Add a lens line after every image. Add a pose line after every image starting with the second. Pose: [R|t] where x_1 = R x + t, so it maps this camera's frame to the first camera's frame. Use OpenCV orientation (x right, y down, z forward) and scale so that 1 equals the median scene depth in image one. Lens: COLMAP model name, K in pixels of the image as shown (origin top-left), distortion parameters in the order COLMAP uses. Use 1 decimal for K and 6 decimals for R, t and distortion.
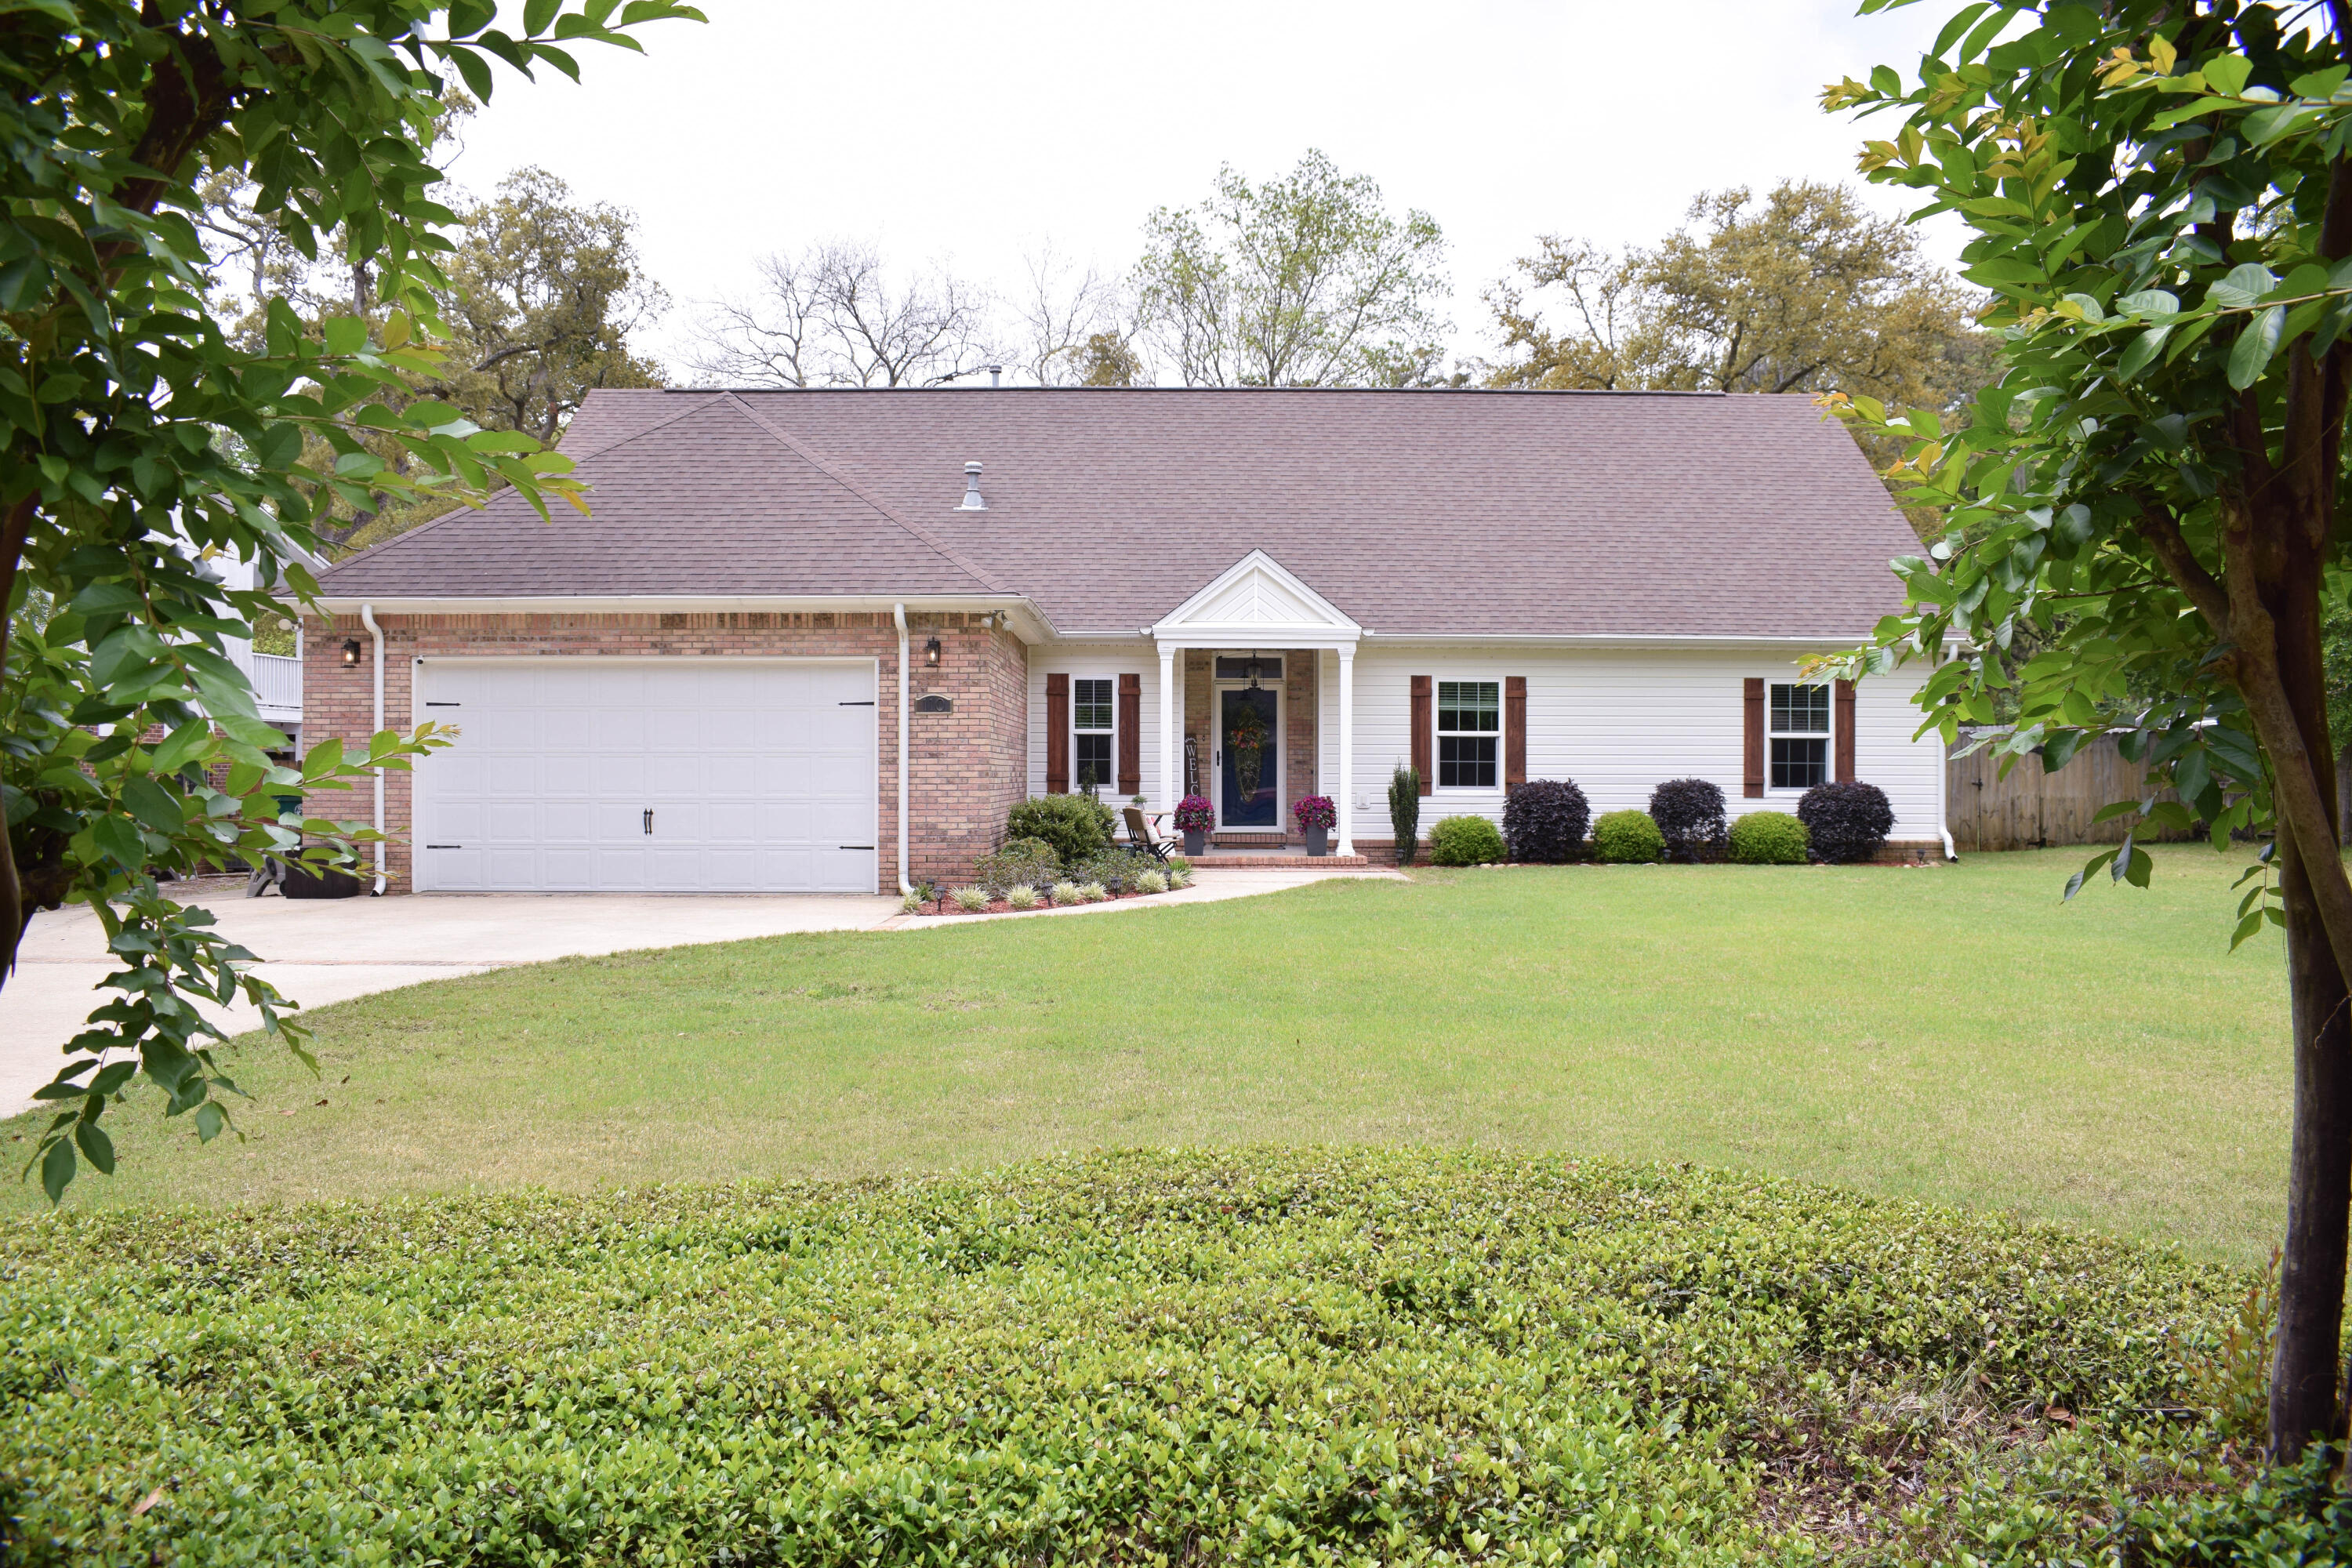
lens RADIAL K [[1818.2, 0, 1171.4], [0, 1818.2, 782.6], [0, 0, 1]] dist [-0.096624, 0.015538]
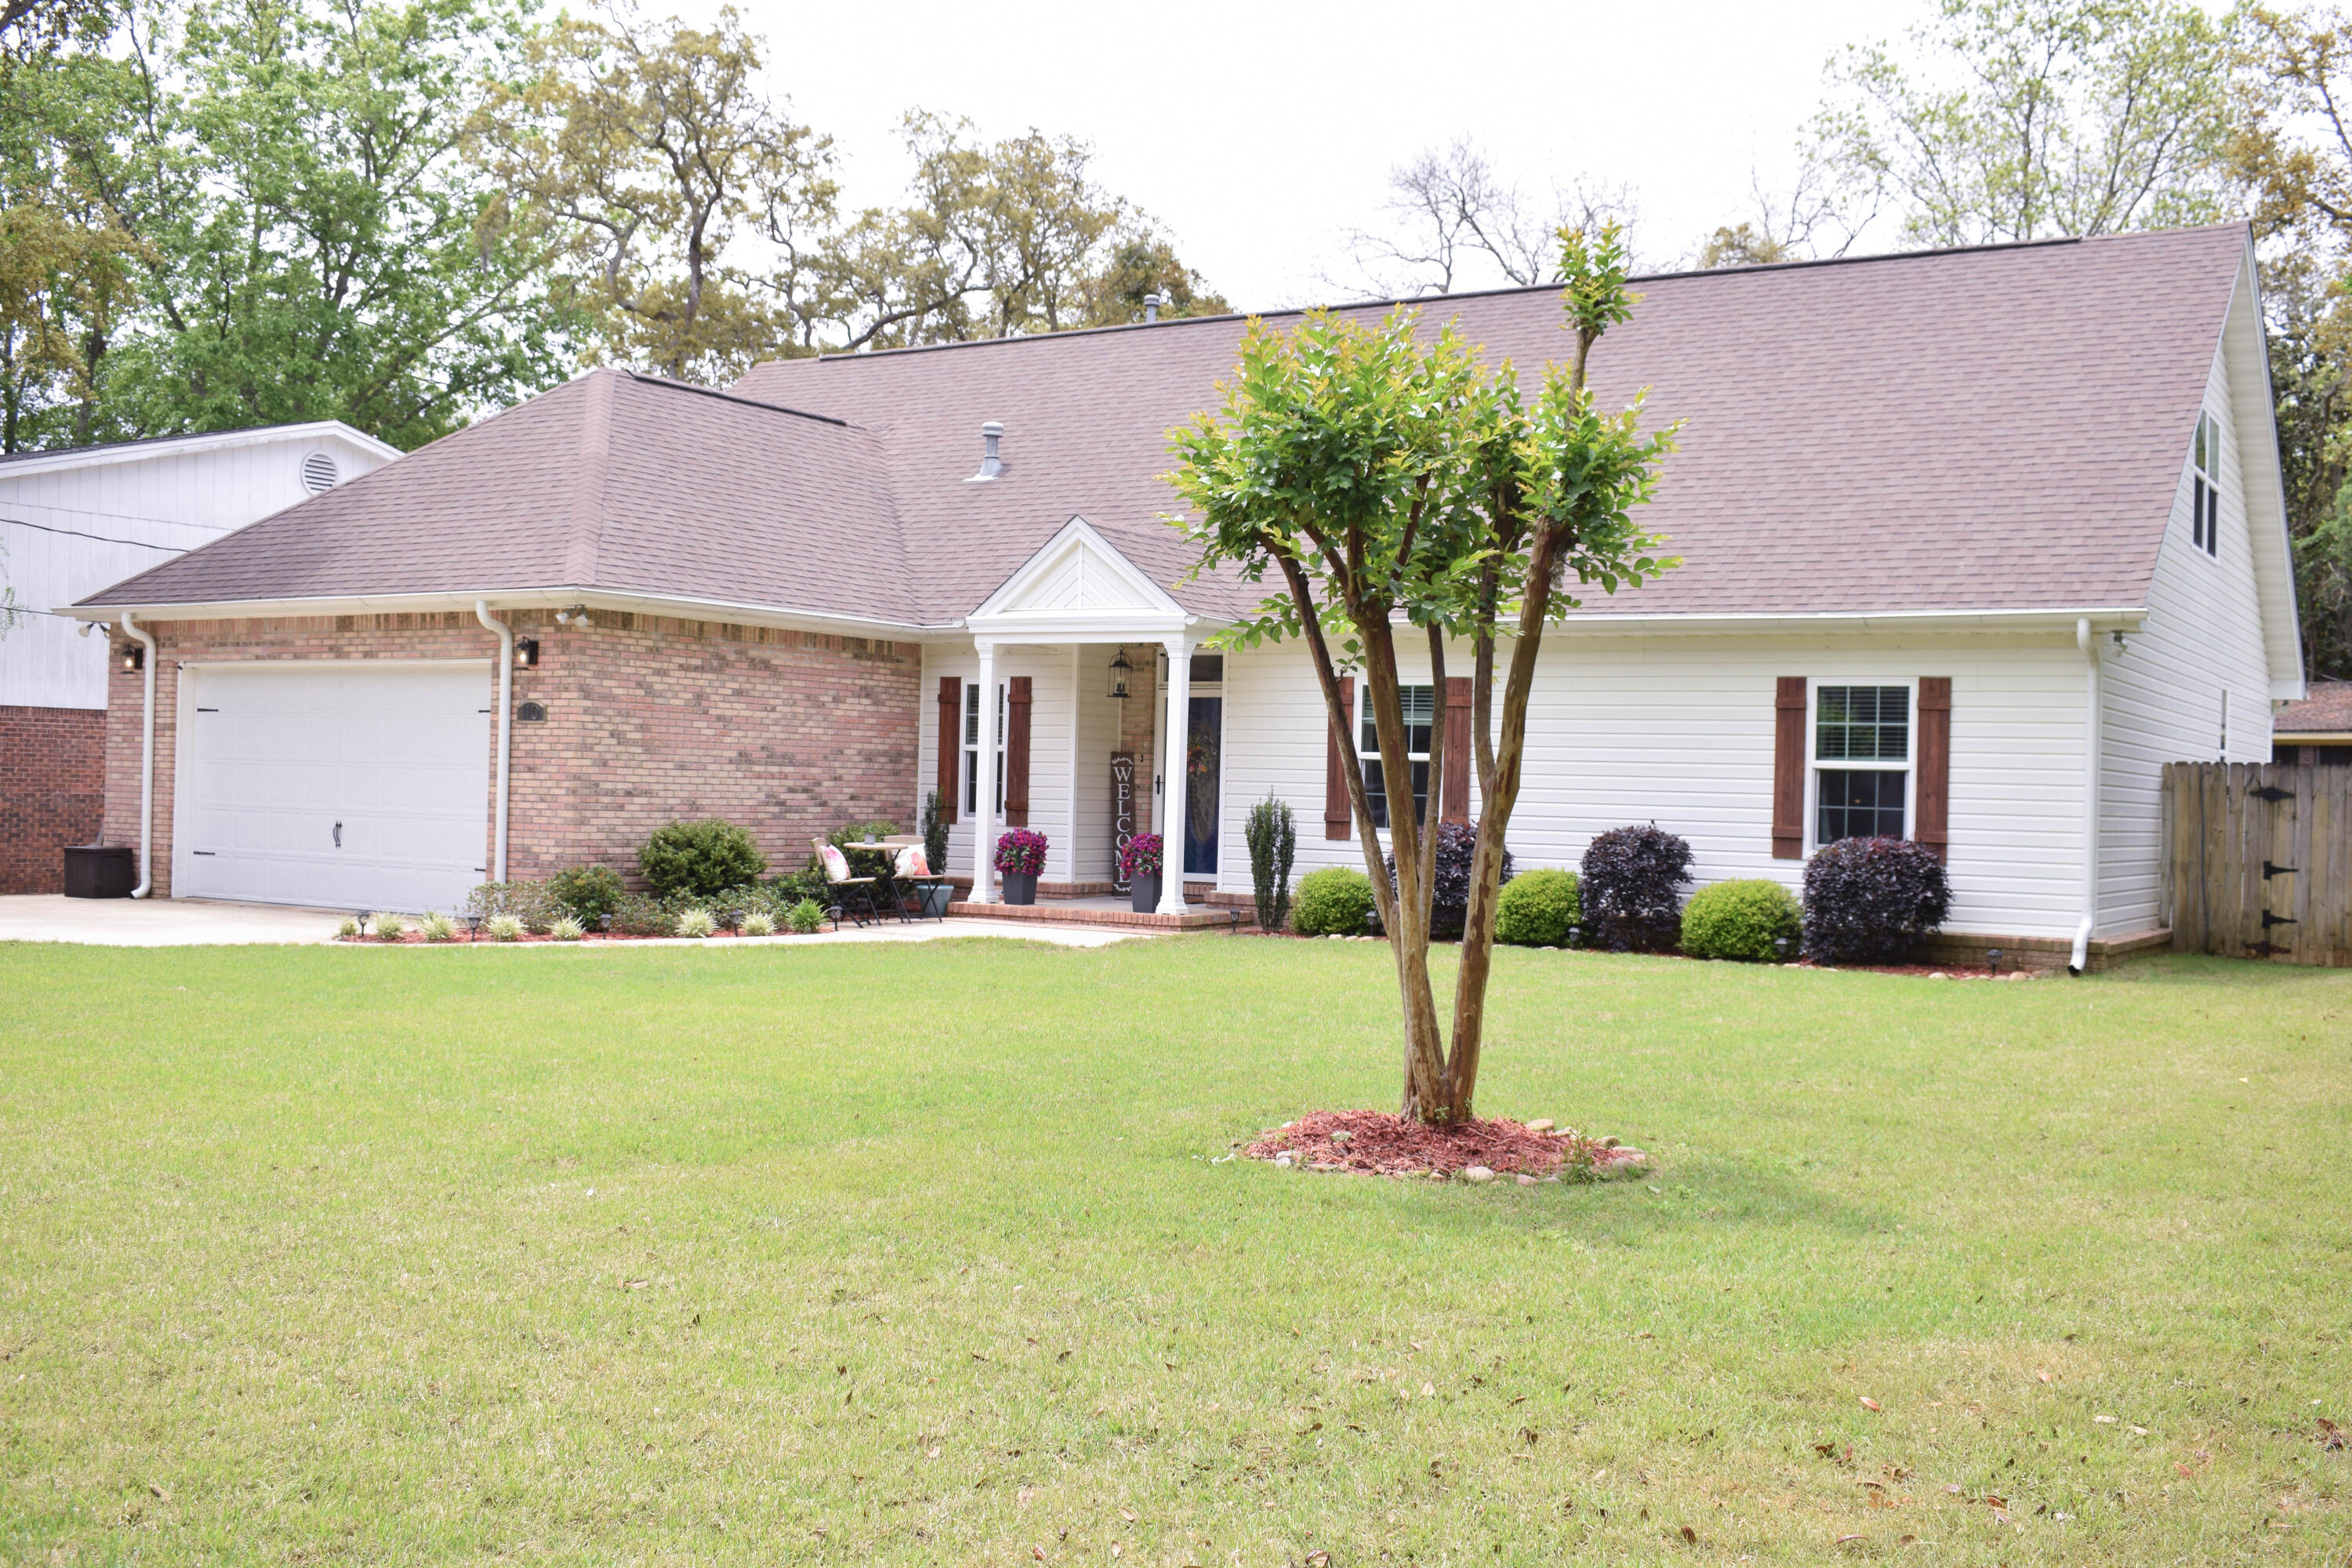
lens RADIAL K [[2310.8, 0, 1176.0], [0, 2310.8, 784.0], [0, 0, 1]] dist [-0.073948, 0.003812]
pose [[0.846376, 0.019351, -0.532234, 0.586831], [-0.027867, 0.999580, -0.007973, -0.006104], [0.531856, 0.021580, 0.846560, 0.171980]]
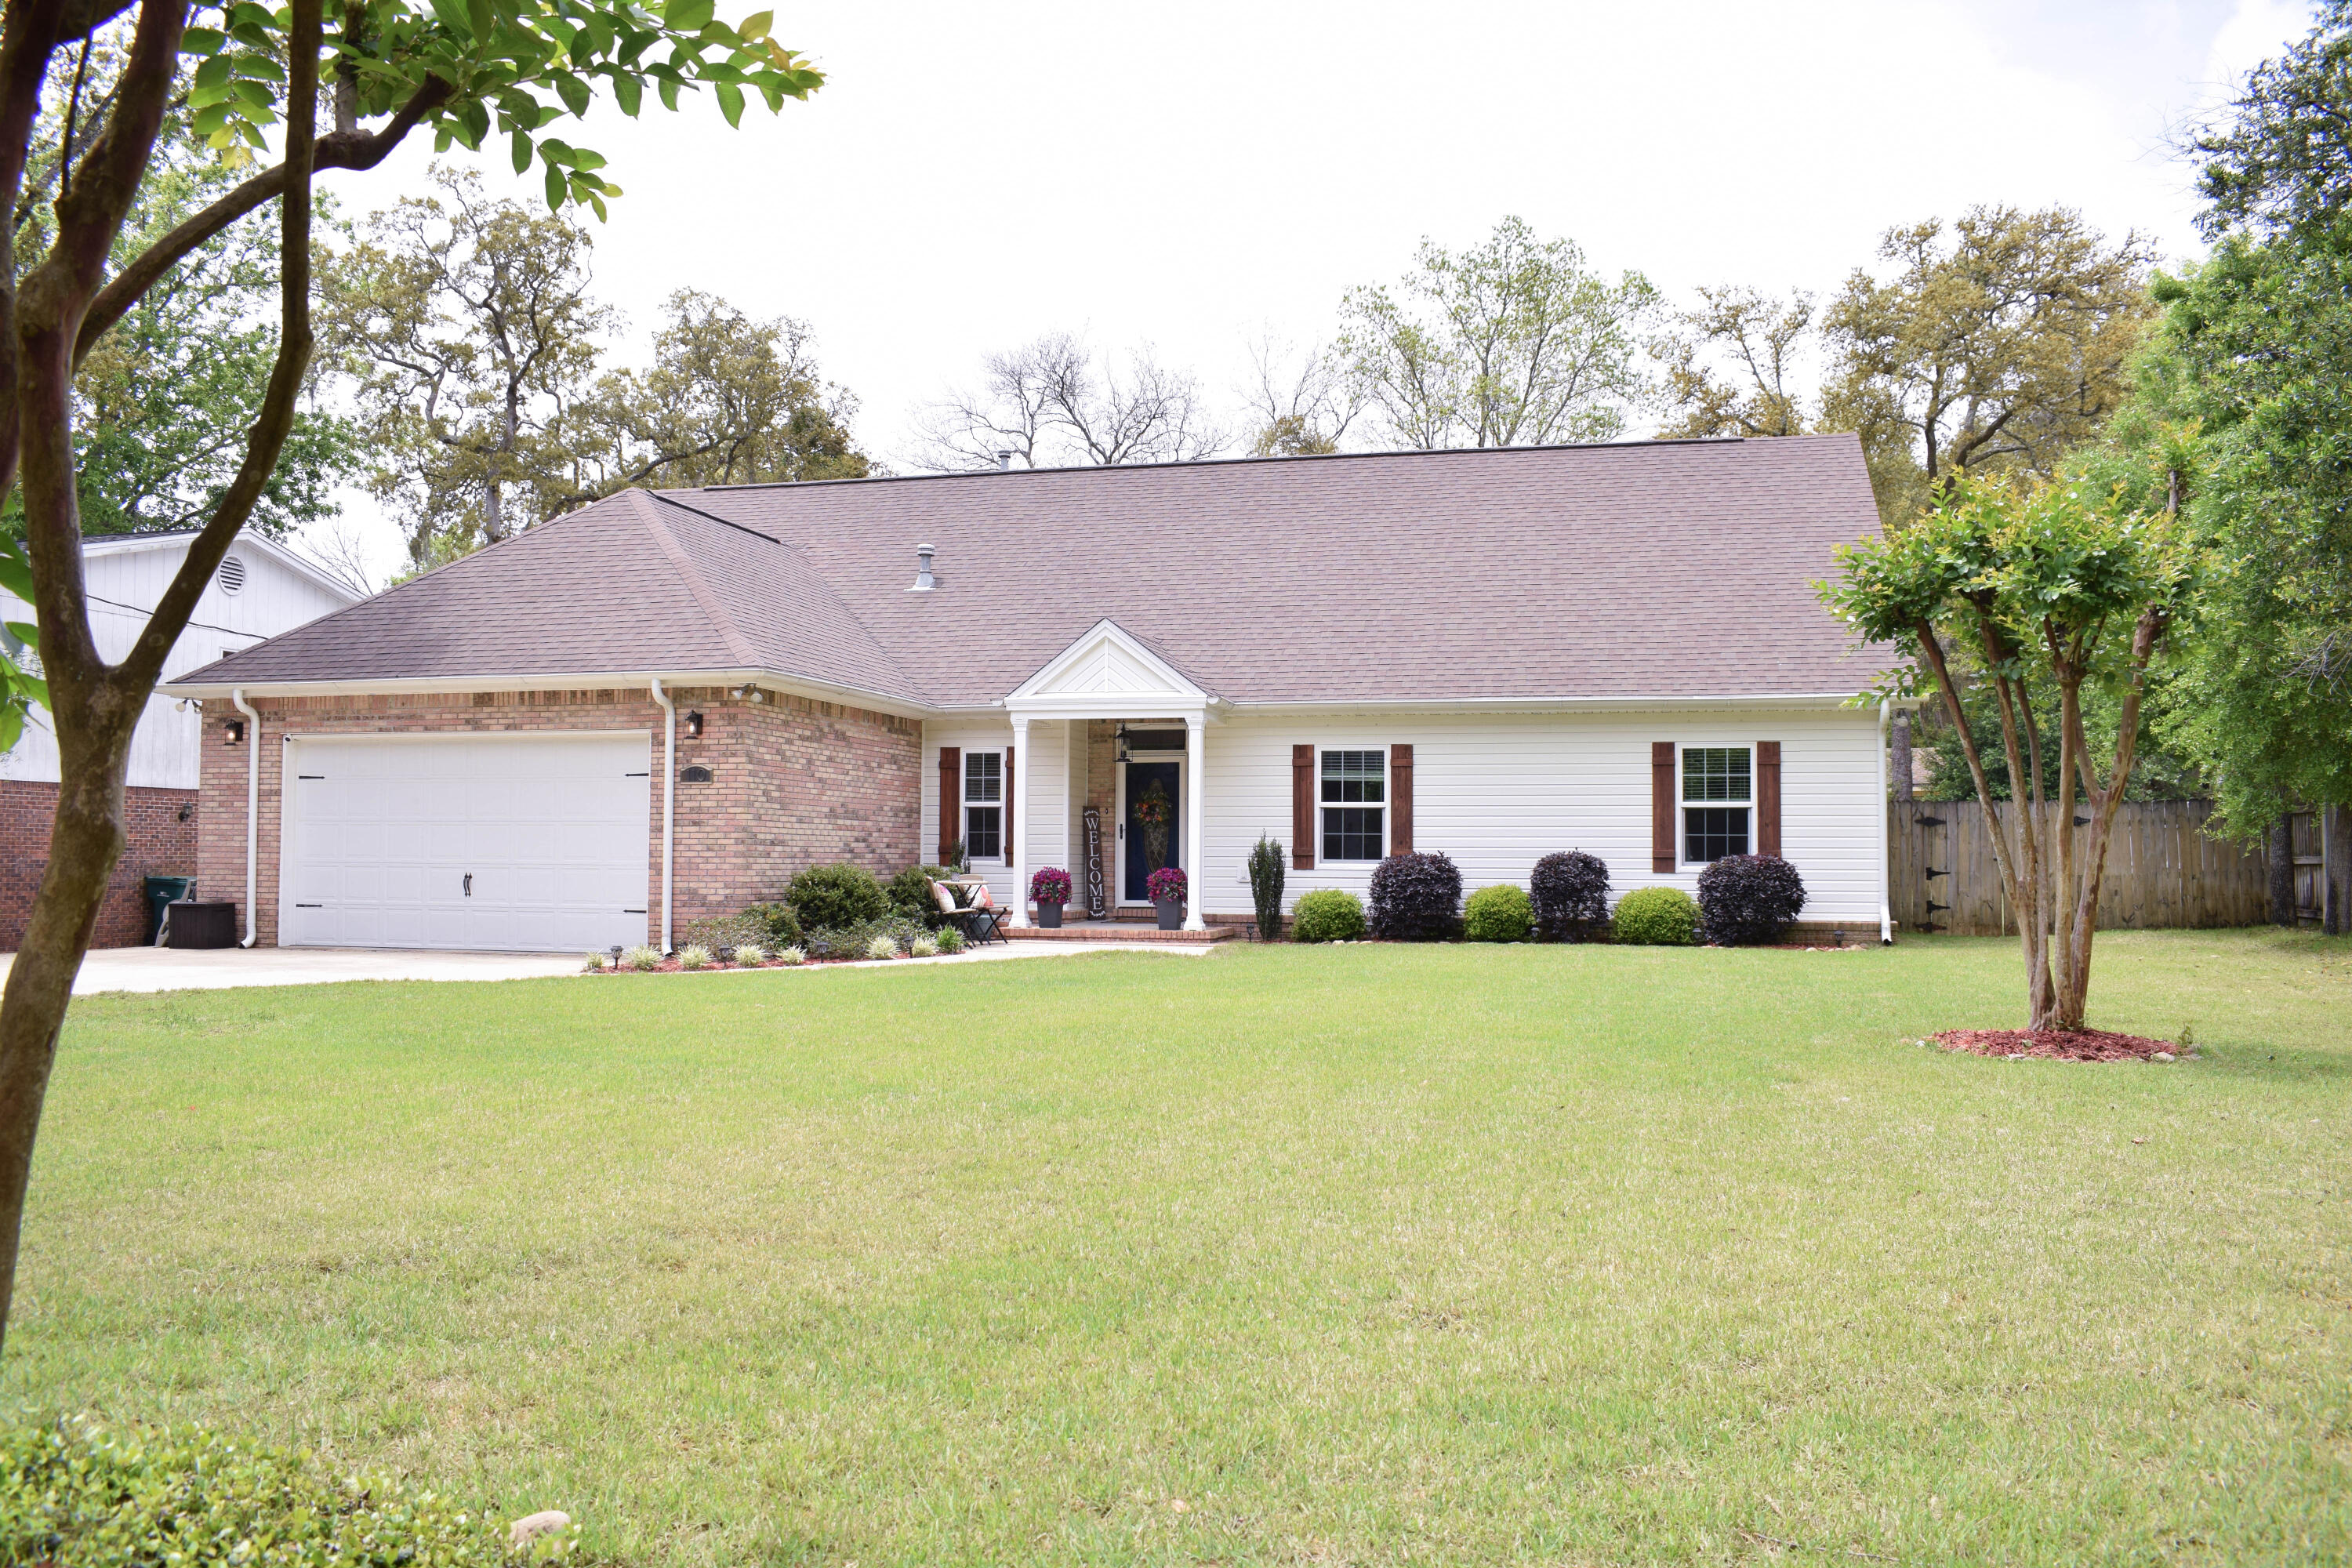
lens RADIAL K [[1818.2, 0, 1171.4], [0, 1818.2, 782.6], [0, 0, 1]] dist [-0.096624, 0.015538]
pose [[0.968833, -0.007069, -0.247615, 0.311681], [-0.005071, 0.998817, -0.048355, 0.008229], [0.247664, 0.048103, 0.967651, 0.049808]]
